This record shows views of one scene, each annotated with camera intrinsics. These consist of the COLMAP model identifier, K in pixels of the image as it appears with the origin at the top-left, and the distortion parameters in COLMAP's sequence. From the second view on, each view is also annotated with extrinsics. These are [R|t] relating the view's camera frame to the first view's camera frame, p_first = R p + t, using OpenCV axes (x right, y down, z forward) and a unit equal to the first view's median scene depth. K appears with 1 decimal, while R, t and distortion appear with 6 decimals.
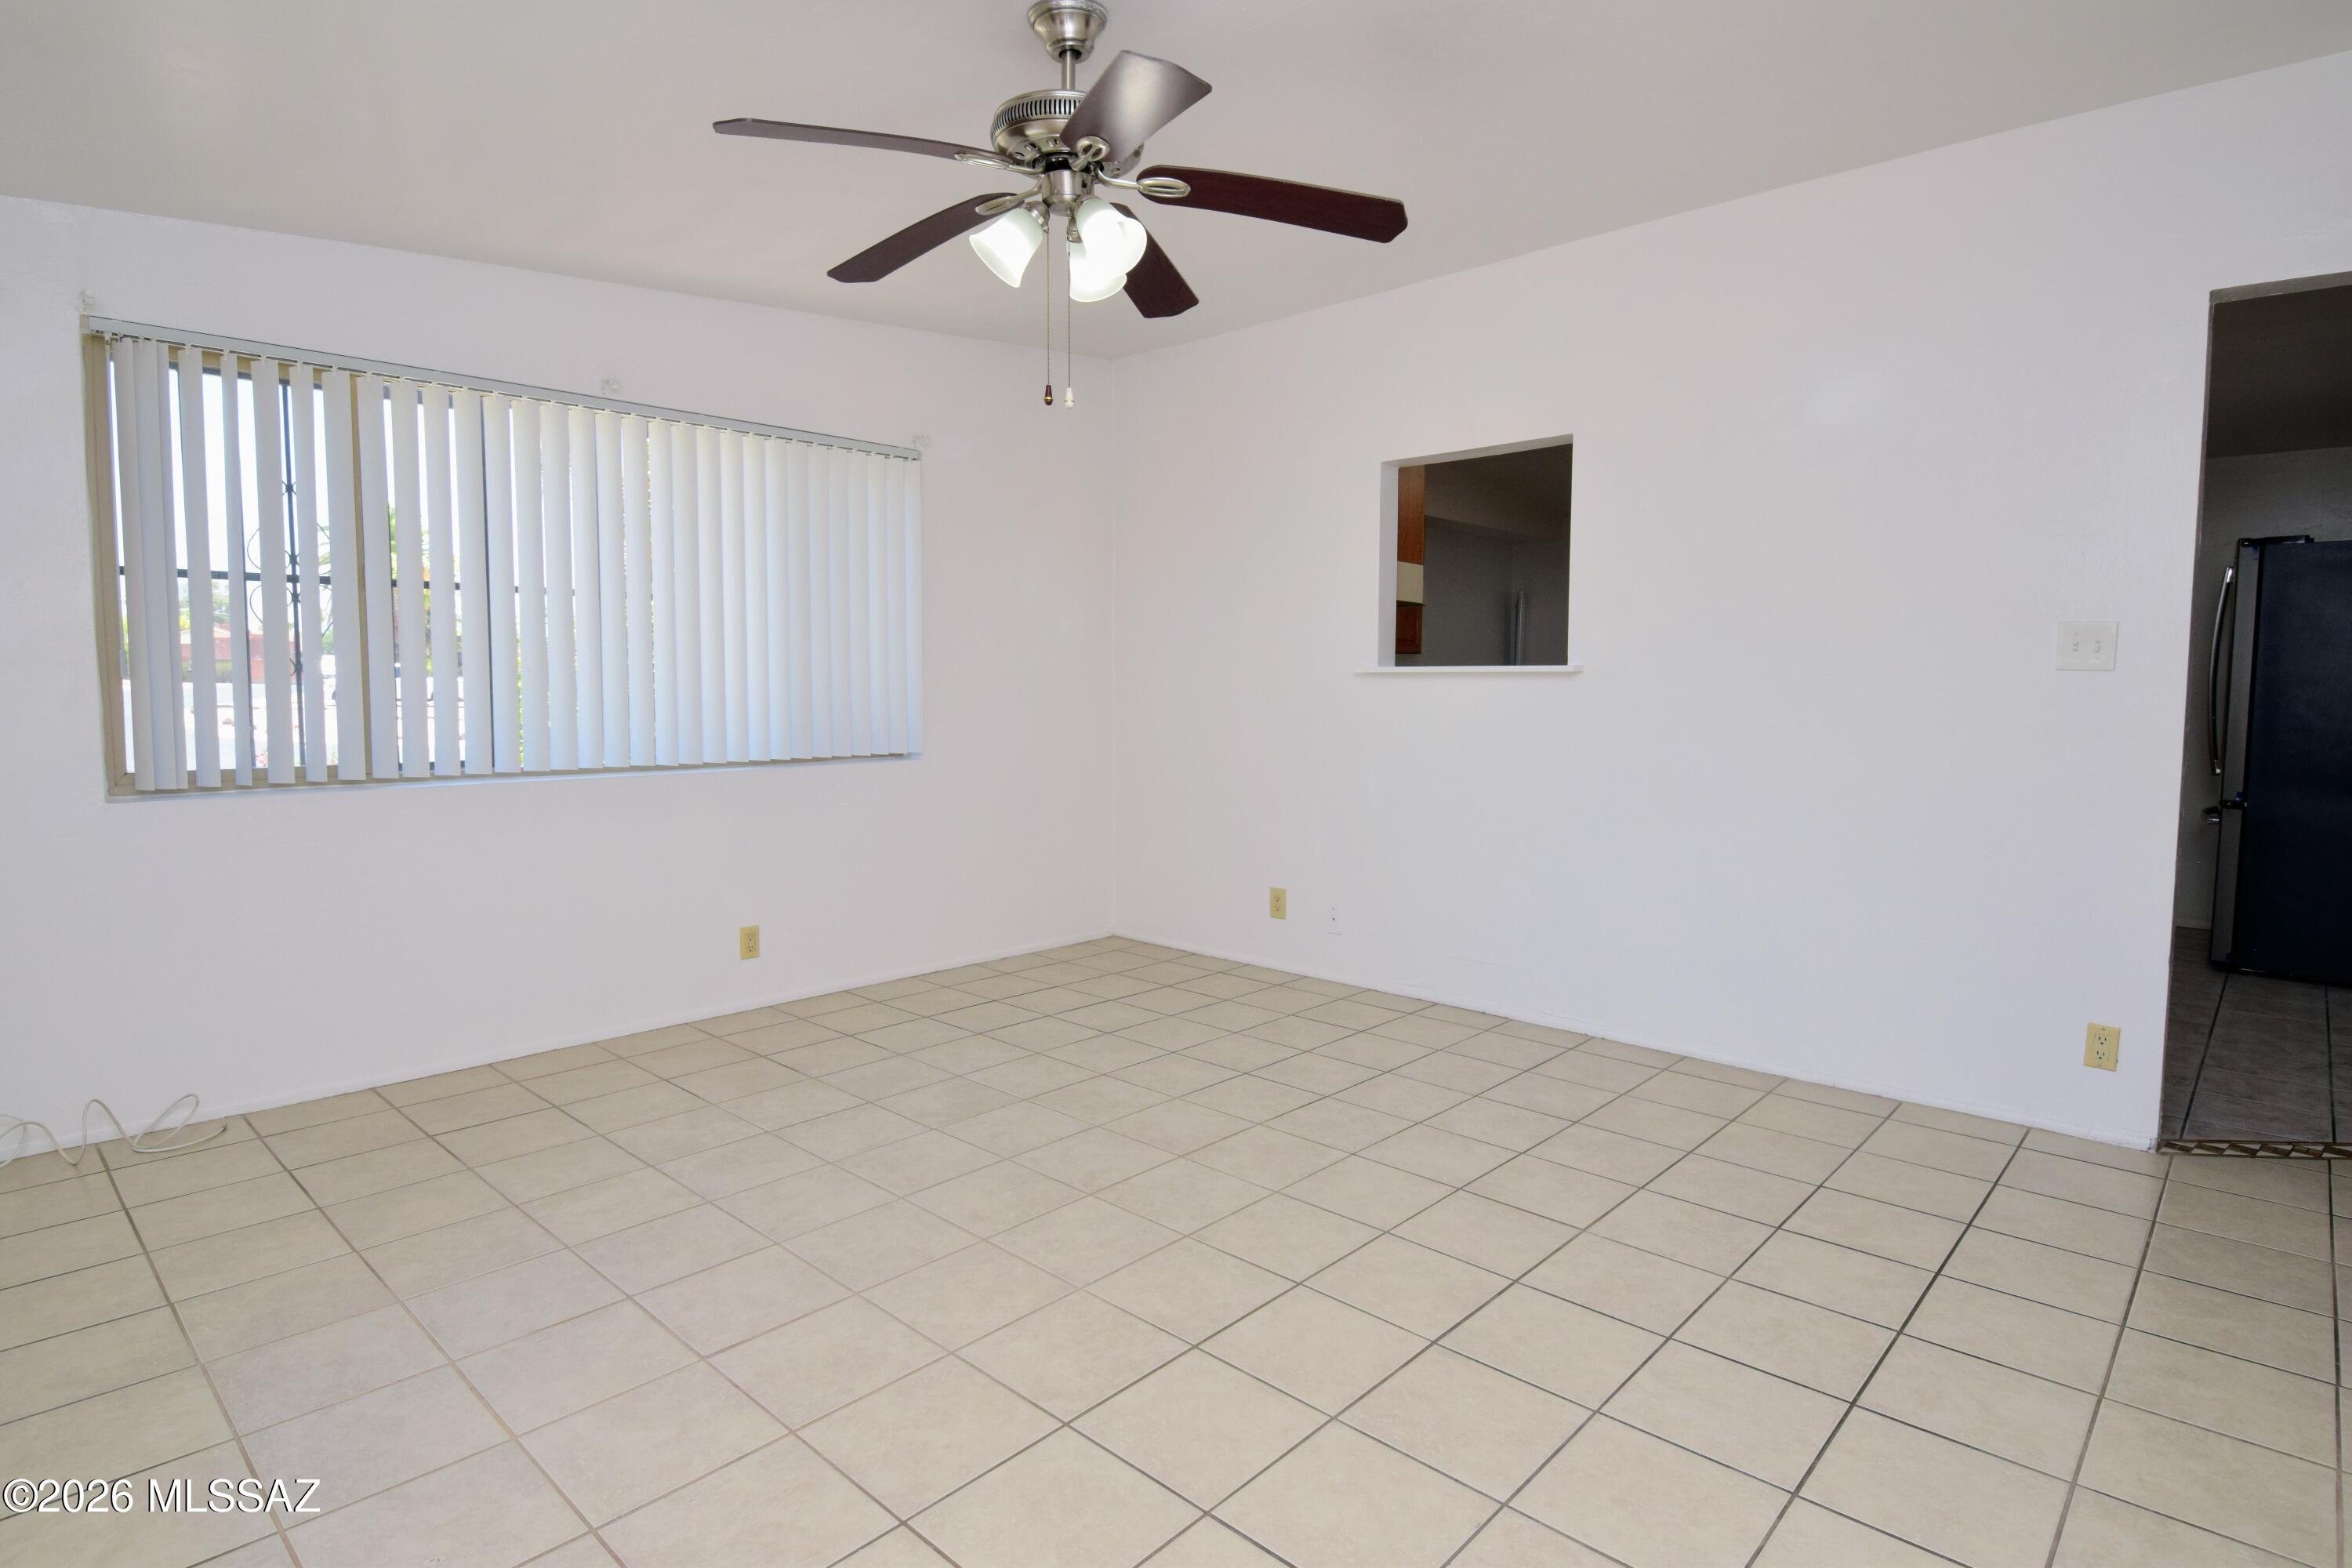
lens RADIAL K [[1225.0, 0, 1183.8], [0, 1225.0, 775.3], [0, 0, 1]] dist [-0.001040, -0.000040]
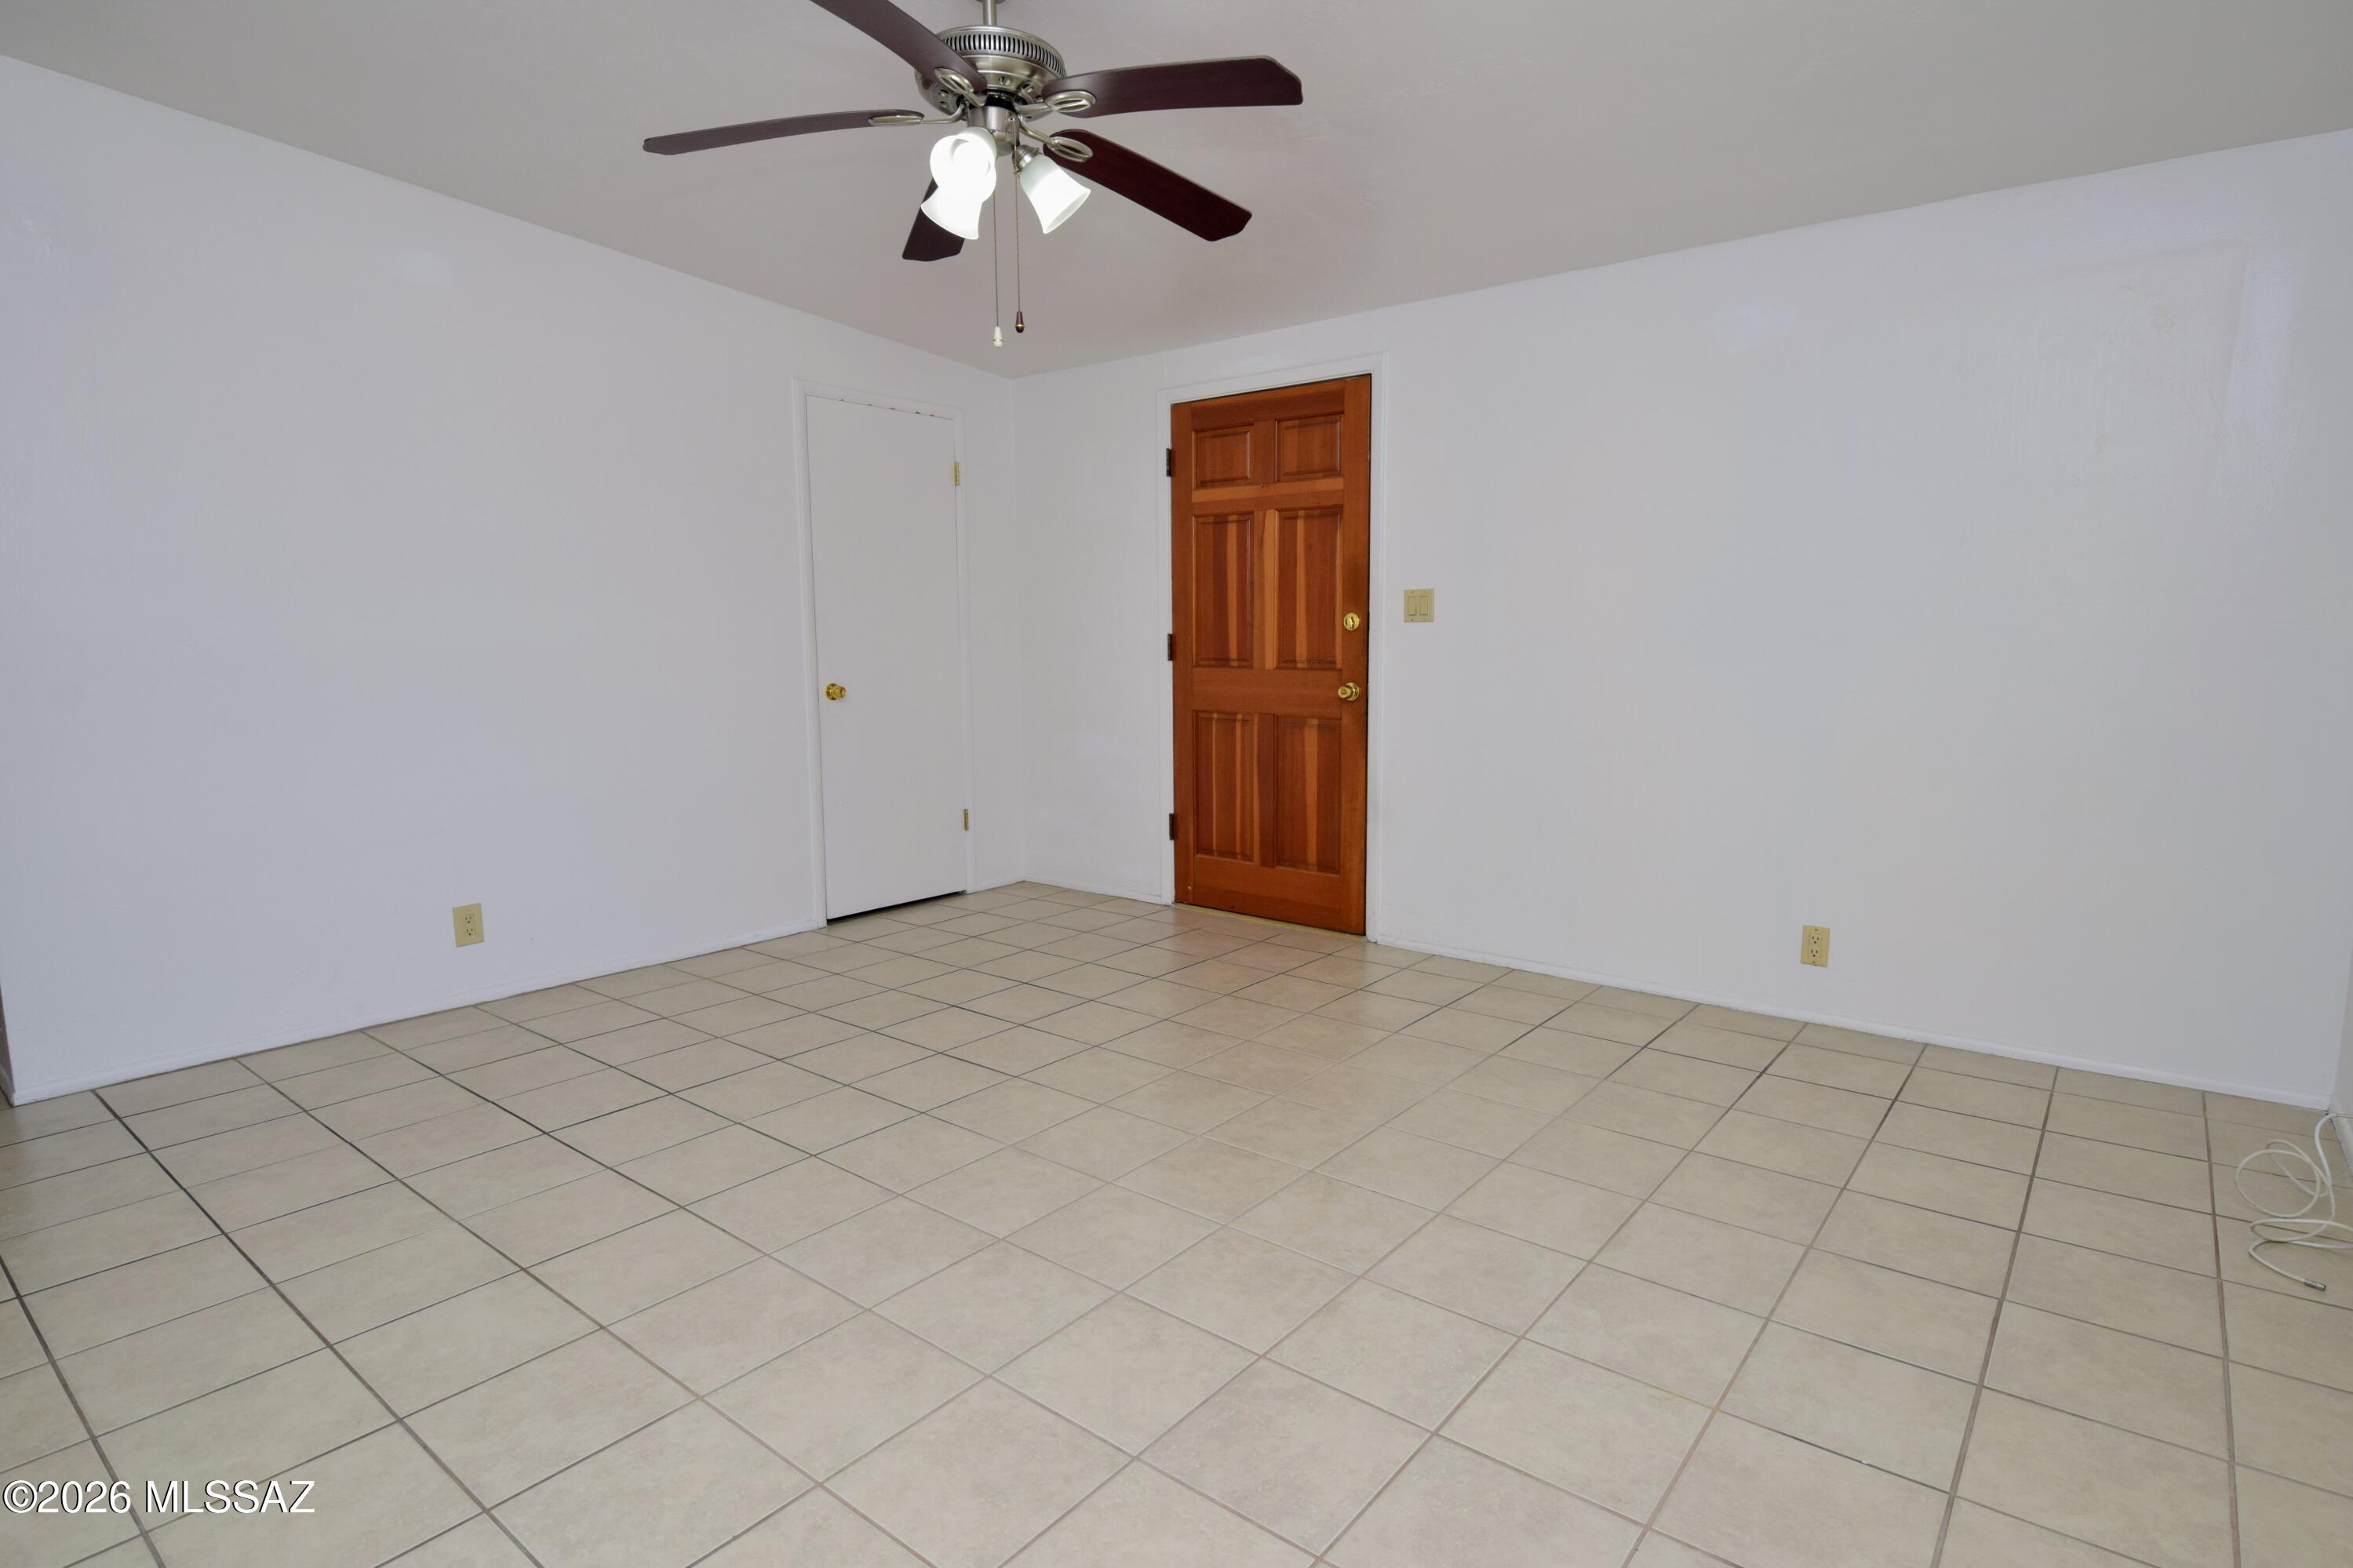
lens RADIAL K [[1225.4, 0, 1184.3], [0, 1225.4, 775.3], [0, 0, 1]] dist [-0.001040, -0.000040]
pose [[-0.997485, 0.012117, -0.069833, -0.111433], [-0.001505, 0.981433, 0.191801, -0.095390], [0.070860, 0.191424, -0.978946, 1.344892]]
